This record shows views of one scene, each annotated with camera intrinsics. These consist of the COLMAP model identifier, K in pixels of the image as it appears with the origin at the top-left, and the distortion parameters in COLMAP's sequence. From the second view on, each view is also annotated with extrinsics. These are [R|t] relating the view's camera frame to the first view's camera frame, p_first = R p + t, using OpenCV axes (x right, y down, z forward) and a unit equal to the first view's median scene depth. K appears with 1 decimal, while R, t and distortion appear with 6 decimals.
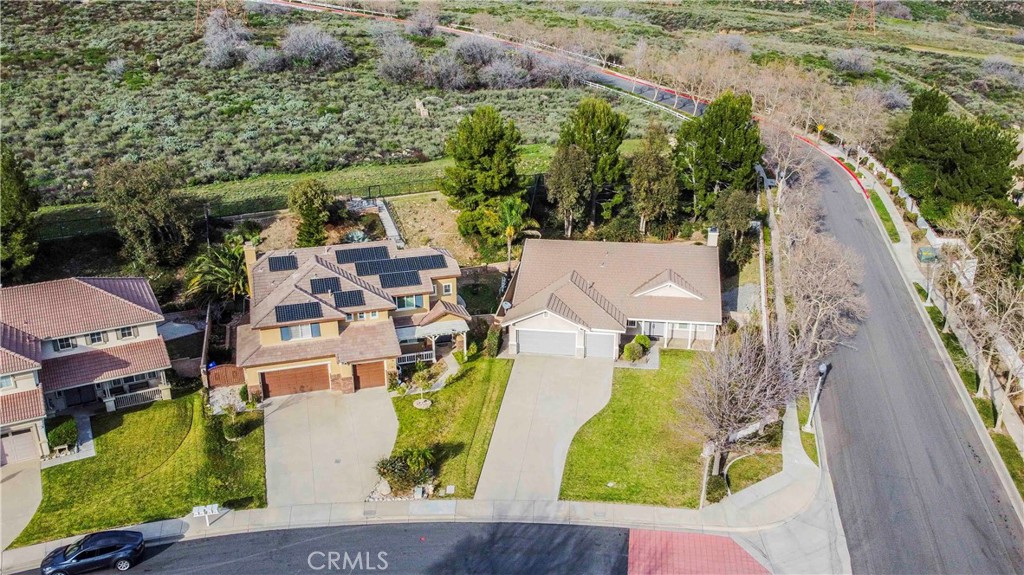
lens RADIAL K [[781.0, 0, 511.0], [0, 781.0, 299.1], [0, 0, 1]] dist [0.005483, -0.006712]
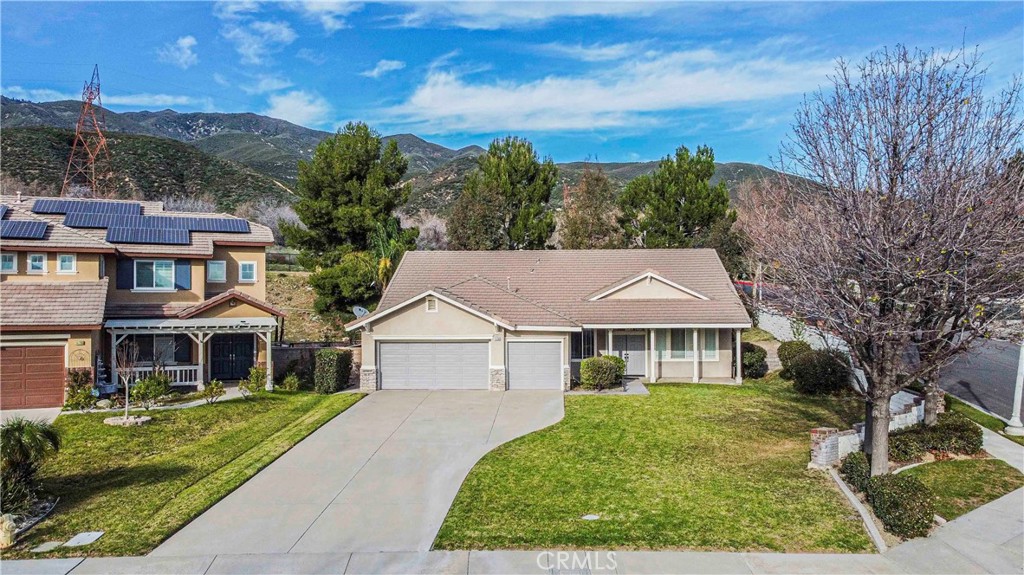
lens RADIAL K [[781.0, 0, 511.0], [0, 781.0, 299.1], [0, 0, 1]] dist [0.005483, -0.006712]
pose [[0.994611, 0.003654, 0.103612, 0.045014], [0.033106, 0.935866, -0.350796, 0.208897], [-0.098248, 0.352336, 0.930702, 0.514112]]
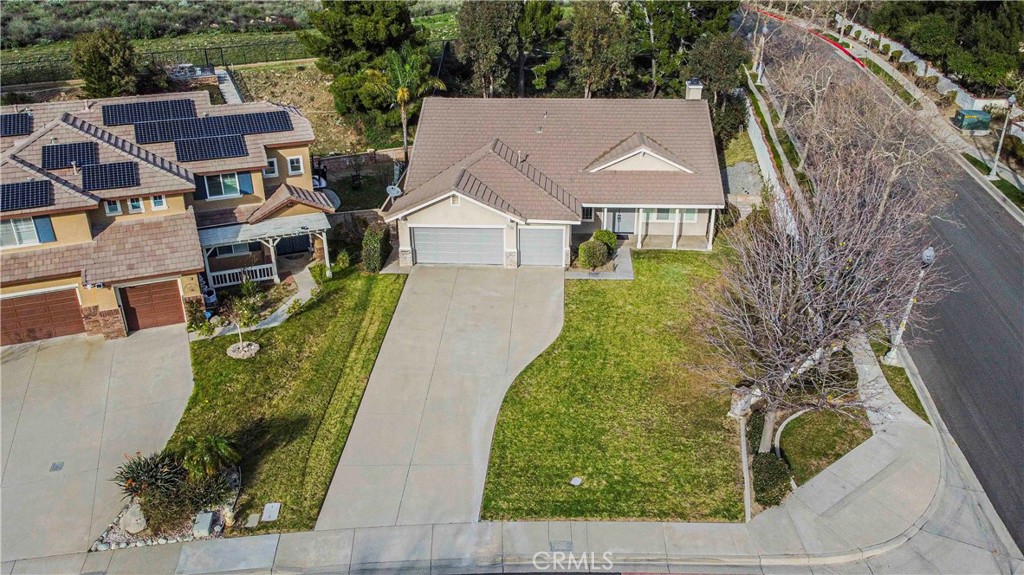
lens RADIAL K [[781.0, 0, 511.0], [0, 781.0, 299.1], [0, 0, 1]] dist [0.005483, -0.006712]
pose [[0.995127, -0.042468, 0.088990, 0.031172], [0.035684, 0.996432, 0.076490, 0.054208], [-0.091921, -0.072942, 0.993091, 0.374607]]
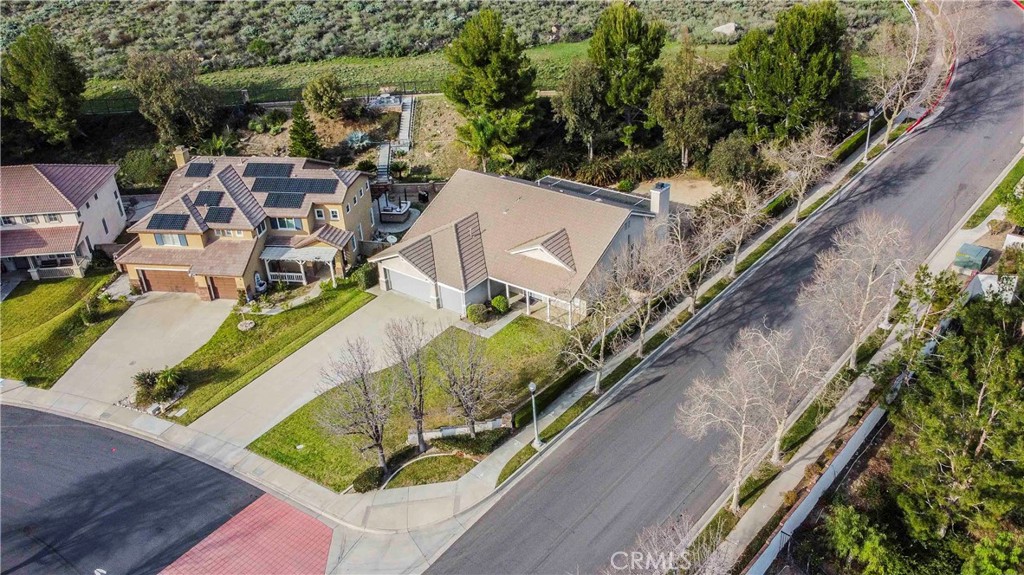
lens RADIAL K [[846.3, 0, 527.9], [0, 846.3, 289.5], [0, 0, 1]] dist [0.001436, -0.007607]
pose [[0.894789, 0.192328, -0.402942, 0.633160], [-0.120263, 0.972933, 0.197330, -0.173824], [0.429987, -0.128110, 0.893700, 0.122786]]
